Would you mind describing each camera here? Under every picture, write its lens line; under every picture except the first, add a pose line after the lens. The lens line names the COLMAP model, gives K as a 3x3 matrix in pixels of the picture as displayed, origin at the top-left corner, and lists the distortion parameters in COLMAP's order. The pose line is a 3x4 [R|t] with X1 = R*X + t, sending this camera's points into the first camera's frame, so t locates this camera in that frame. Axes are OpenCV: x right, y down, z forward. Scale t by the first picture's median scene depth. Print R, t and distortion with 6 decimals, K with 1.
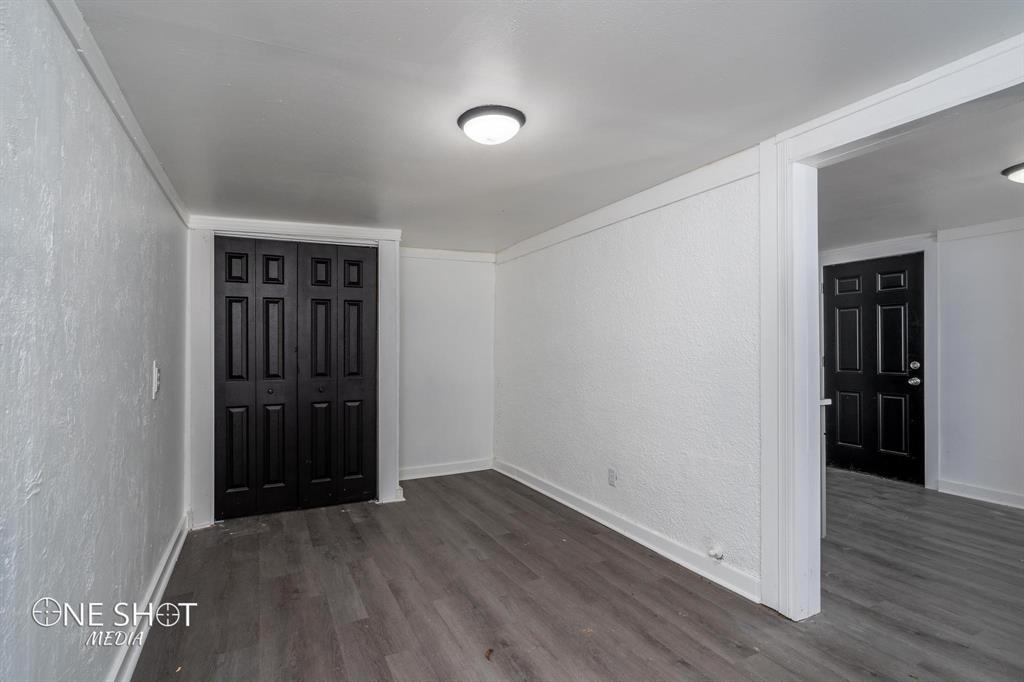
lens RADIAL K [[464.0, 0, 512.2], [0, 464.0, 344.6], [0, 0, 1]] dist [-0.000503, 0.000307]
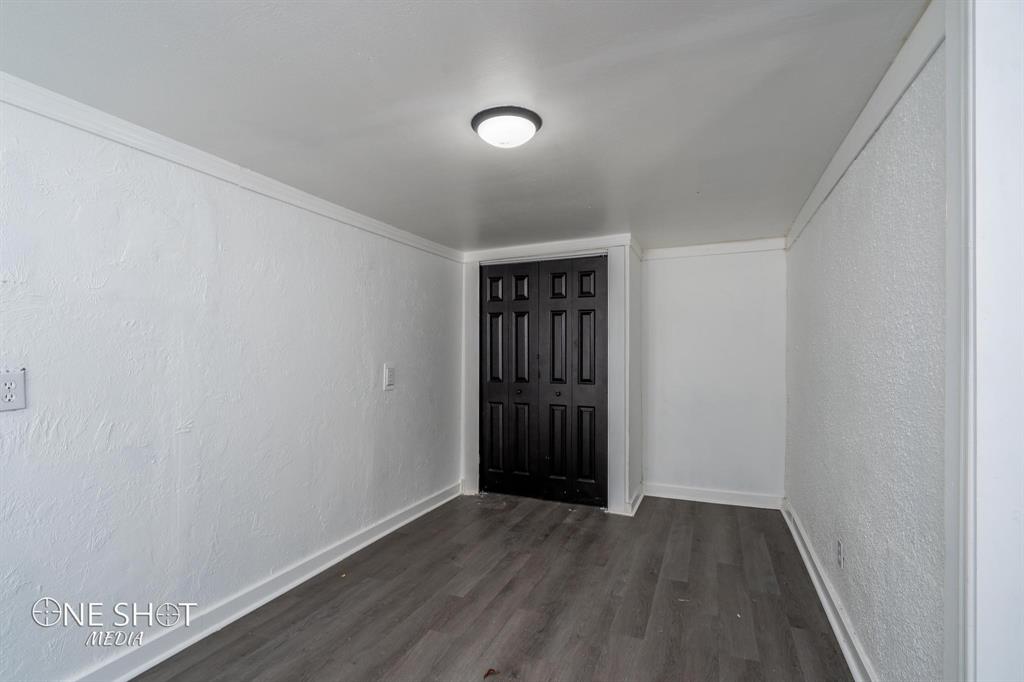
lens RADIAL K [[470.9, 0, 511.0], [0, 470.9, 349.5], [0, 0, 1]] dist [-0.003347, -0.000060]
pose [[0.685141, -0.000815, -0.728410, 0.339339], [-0.002697, 0.999990, -0.003656, -0.002533], [0.728406, 0.004469, 0.685132, 0.174561]]
